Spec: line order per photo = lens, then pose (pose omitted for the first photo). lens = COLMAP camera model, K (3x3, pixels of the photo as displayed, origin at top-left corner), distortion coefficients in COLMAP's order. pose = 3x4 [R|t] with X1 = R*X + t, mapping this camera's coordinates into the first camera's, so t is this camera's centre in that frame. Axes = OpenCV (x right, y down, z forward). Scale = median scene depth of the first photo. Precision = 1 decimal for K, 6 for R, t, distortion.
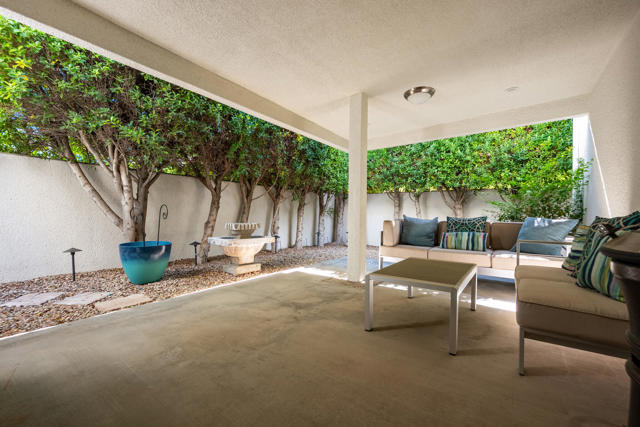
lens RADIAL K [[269.3, 0, 319.4], [0, 269.3, 214.7], [0, 0, 1]] dist [0.000119, -0.000155]
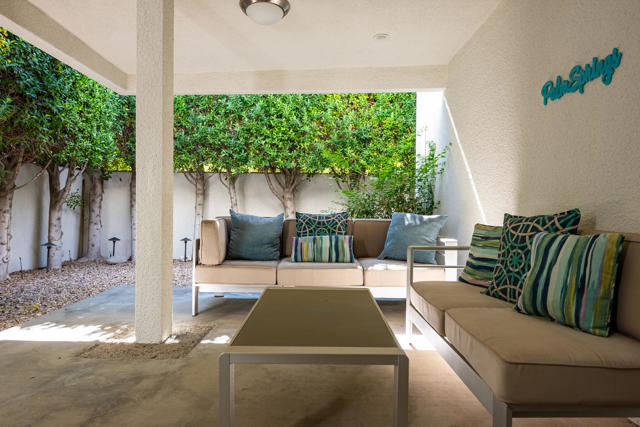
lens RADIAL K [[389.2, 0, 319.4], [0, 389.2, 213.4], [0, 0, 1]] dist [0.000549, -0.002237]
pose [[0.813404, -0.013497, 0.581543, -0.025129], [0.002032, 0.999791, 0.020361, -0.007501], [-0.581696, -0.015380, 0.813261, 0.161334]]
